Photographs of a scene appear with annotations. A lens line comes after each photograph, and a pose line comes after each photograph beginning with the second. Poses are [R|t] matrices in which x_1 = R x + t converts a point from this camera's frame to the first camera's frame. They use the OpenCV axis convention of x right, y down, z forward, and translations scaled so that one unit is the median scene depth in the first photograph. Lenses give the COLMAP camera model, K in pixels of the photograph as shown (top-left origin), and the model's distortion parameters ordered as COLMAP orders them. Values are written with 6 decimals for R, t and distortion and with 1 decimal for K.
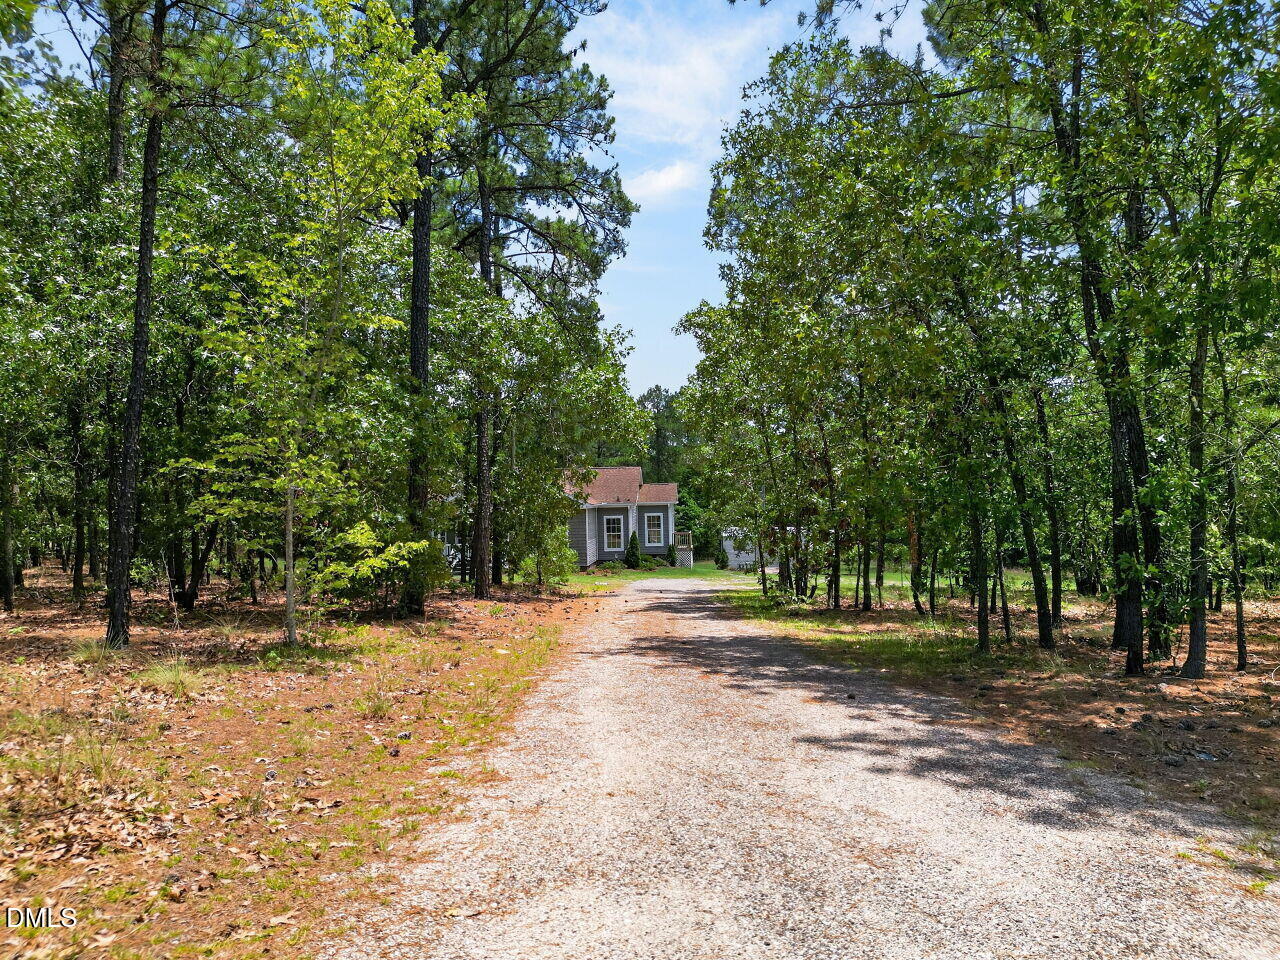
lens RADIAL K [[933.6, 0, 640.0], [0, 933.6, 480.0], [0, 0, 1]] dist [0.047413, -0.004080]
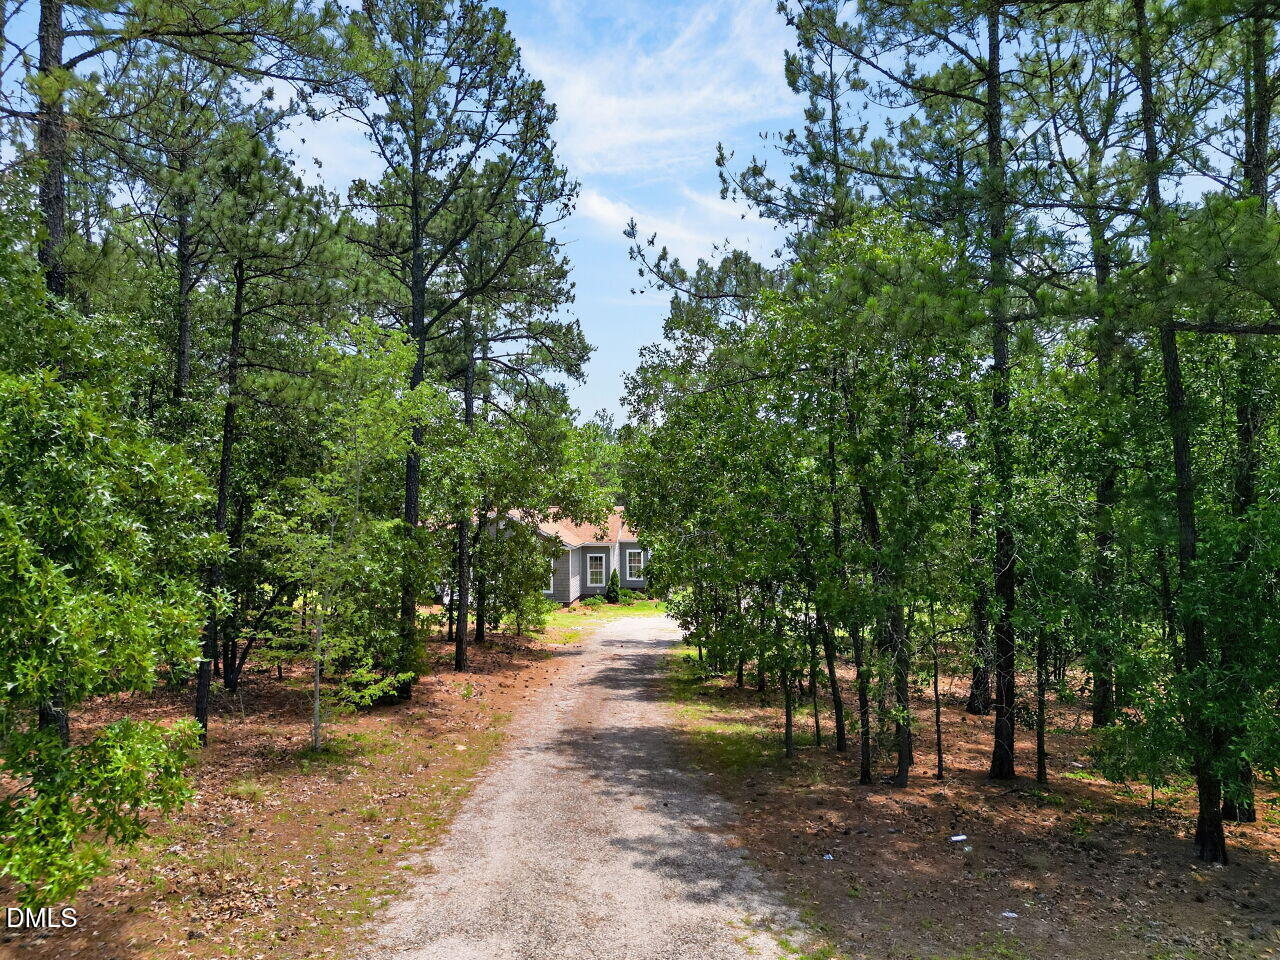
lens RADIAL K [[936.0, 0, 640.0], [0, 936.0, 480.0], [0, 0, 1]] dist [0.050138, -0.007593]
pose [[0.999849, 0.016579, -0.005114, 0.180703], [-0.016579, 0.999863, 0.000053, -0.328975], [0.005115, 0.000032, 0.999987, -0.626512]]
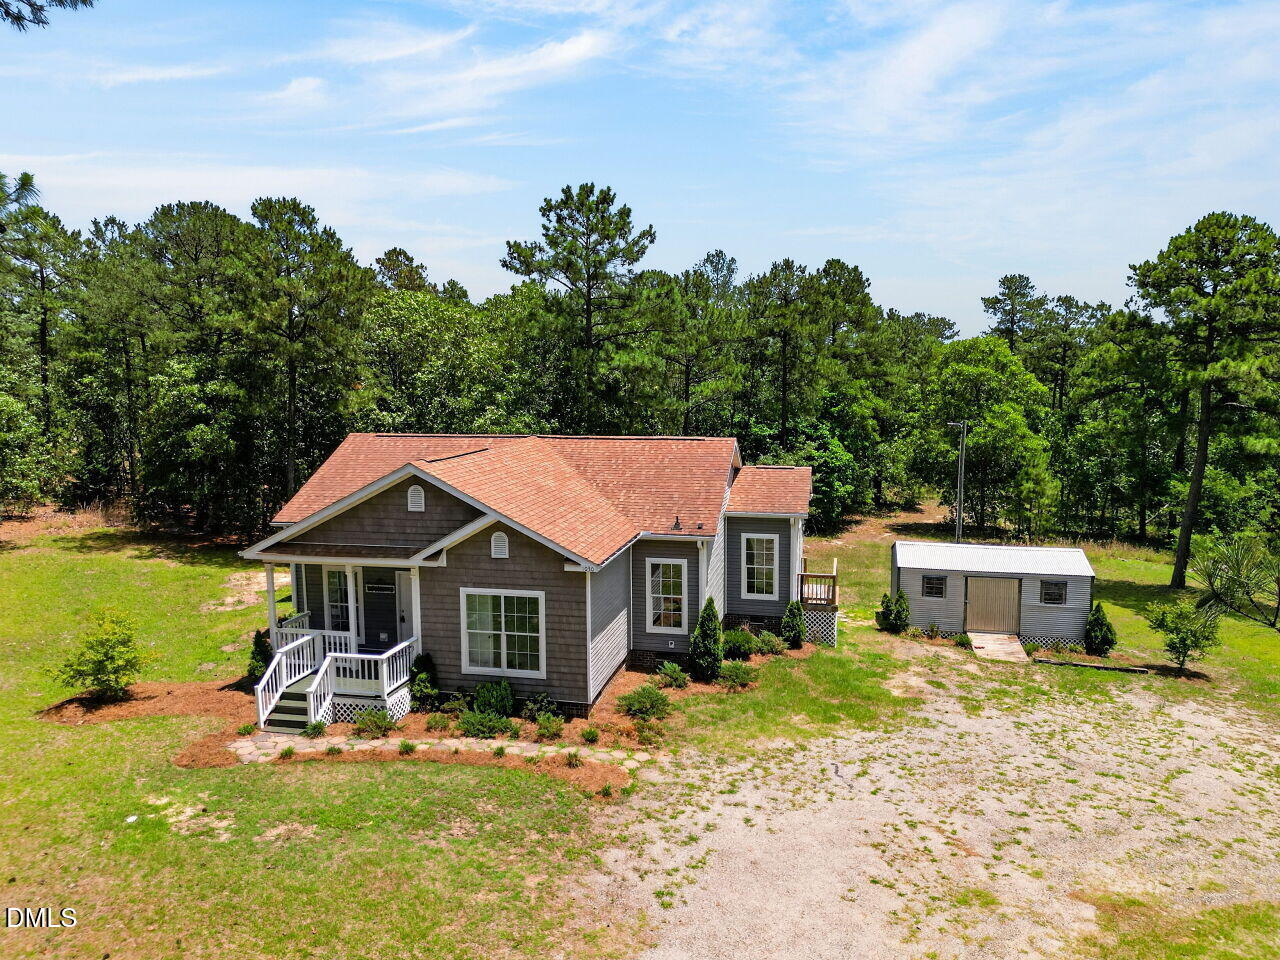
lens RADIAL K [[933.6, 0, 640.0], [0, 933.6, 480.0], [0, 0, 1]] dist [0.047413, -0.004080]
pose [[0.989445, 0.032215, -0.141280, 0.149102], [-0.012909, 0.990694, 0.135496, -0.416463], [0.144330, -0.132242, 0.980653, 3.713620]]
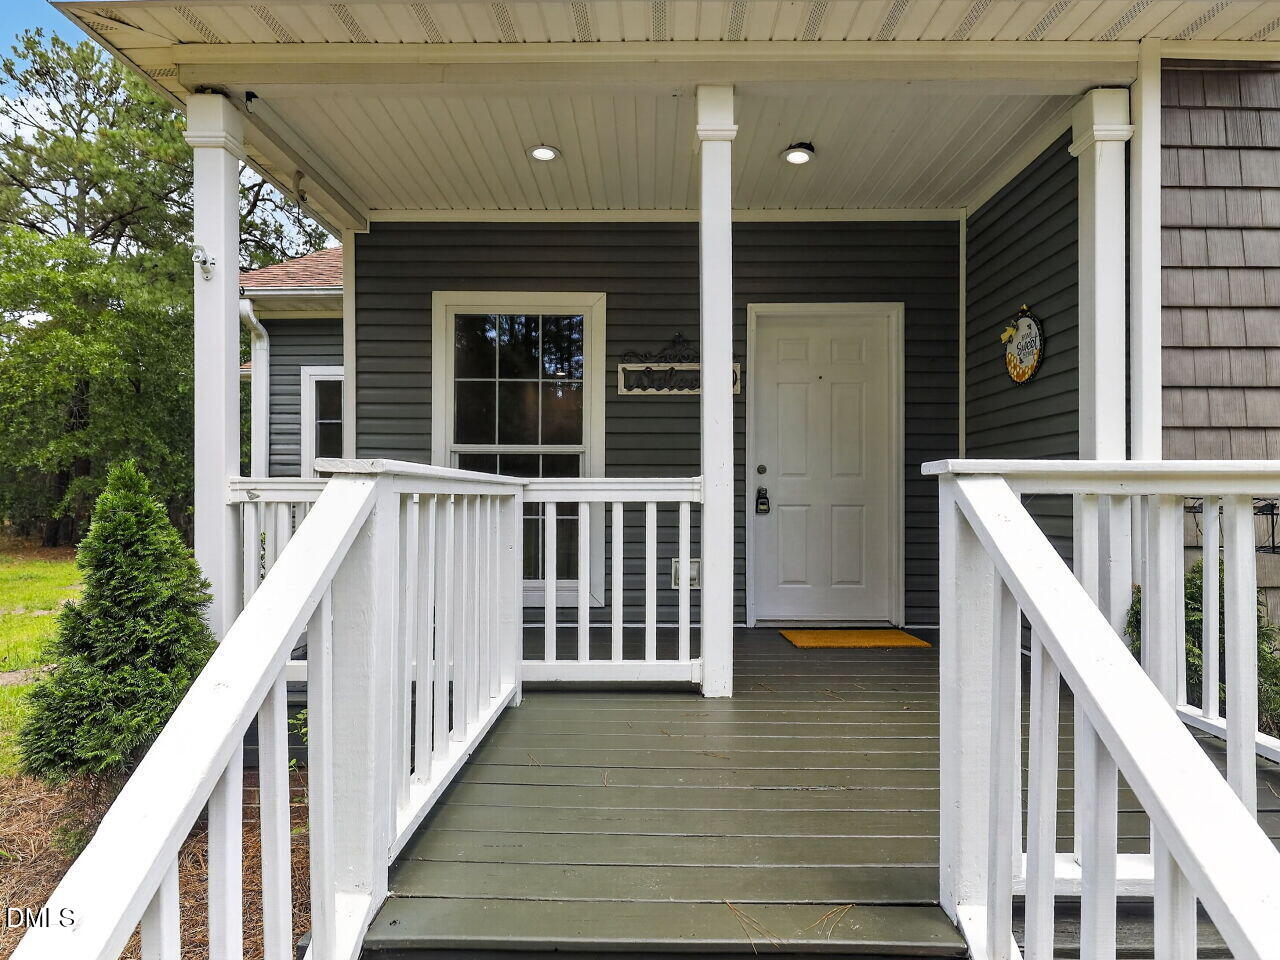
lens RADIAL K [[692.3, 0, 640.0], [0, 692.3, 480.0], [0, 0, 1]] dist [0.000741, -0.000956]
pose [[0.996527, 0.030558, 0.077465, -1.148205], [-0.028861, 0.999320, -0.022936, 0.436250], [-0.078113, 0.020621, 0.996731, 5.913488]]
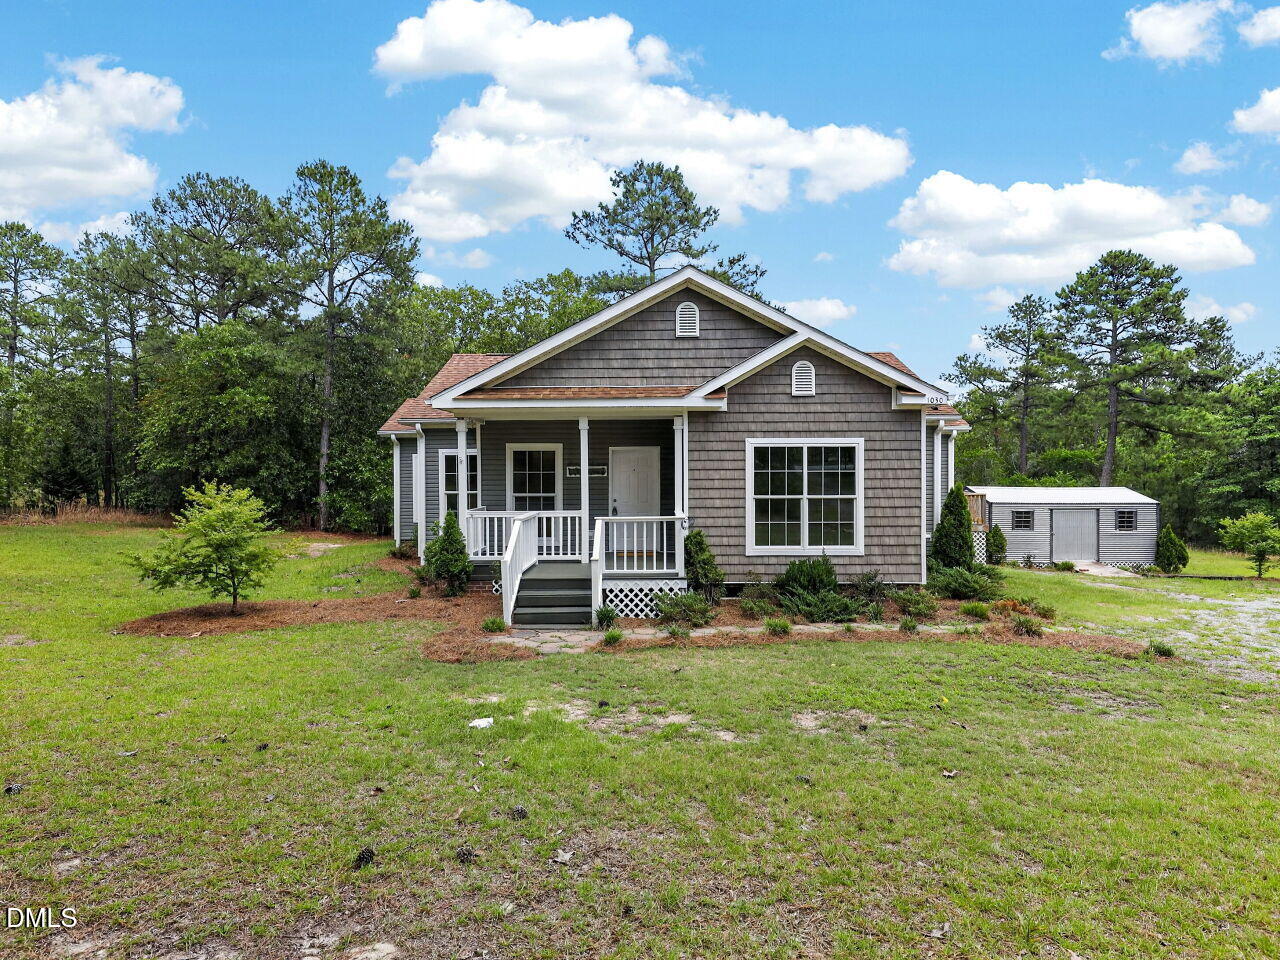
lens RADIAL K [[692.3, 0, 640.0], [0, 692.3, 480.0], [0, 0, 1]] dist [0.000741, -0.000956]
pose [[0.997369, 0.015306, 0.070862, -1.065989], [-0.016915, 0.999611, 0.022173, 0.321572], [-0.070495, -0.023313, 0.997240, 4.756916]]
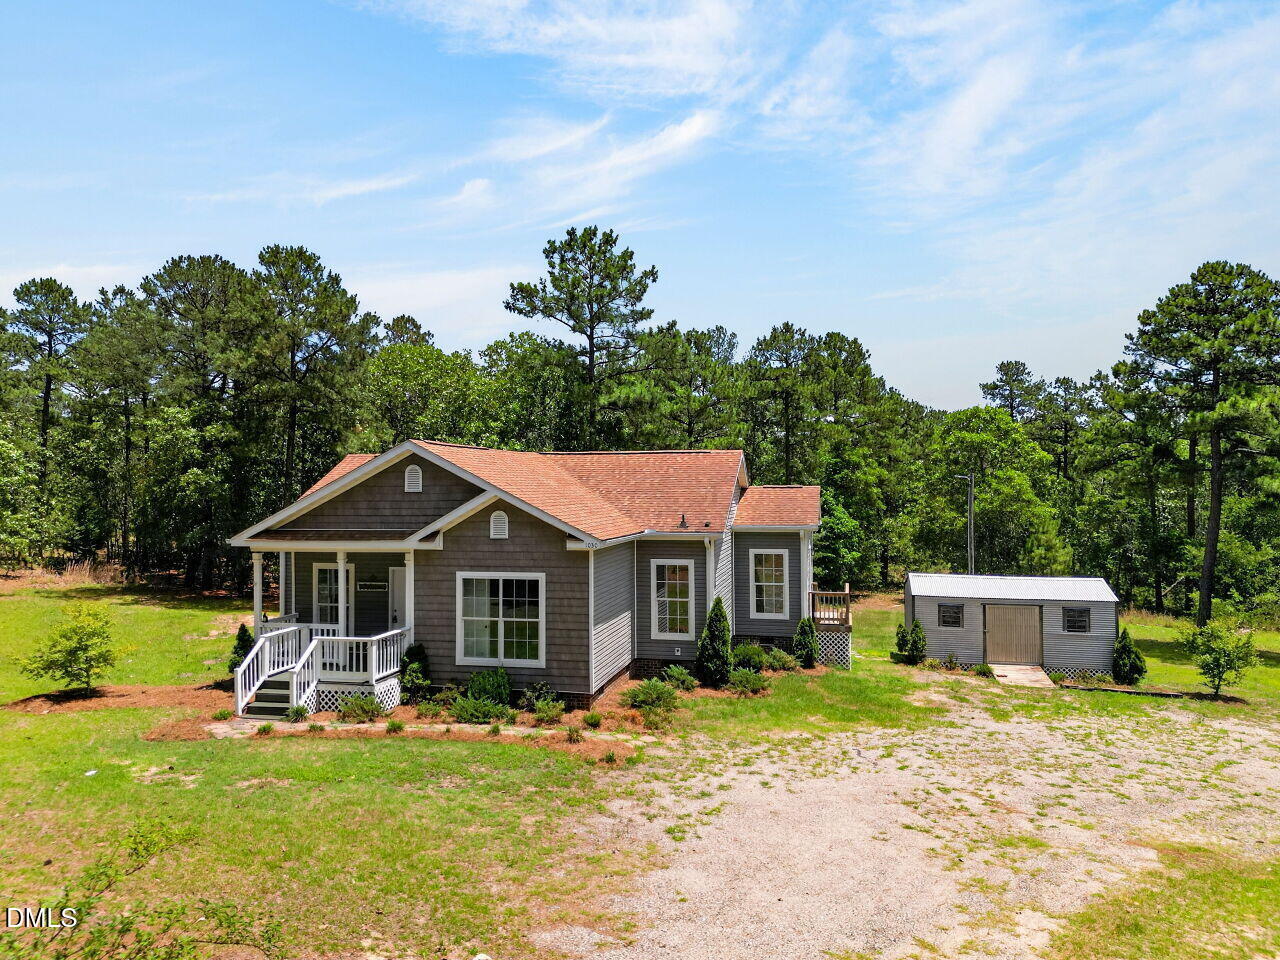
lens RADIAL K [[936.0, 0, 640.0], [0, 936.0, 480.0], [0, 0, 1]] dist [0.050138, -0.007593]
pose [[0.989444, 0.013400, -0.144292, 0.131645], [-0.012526, 0.999897, 0.006962, -0.013802], [0.144370, -0.005081, 0.989511, 3.769748]]
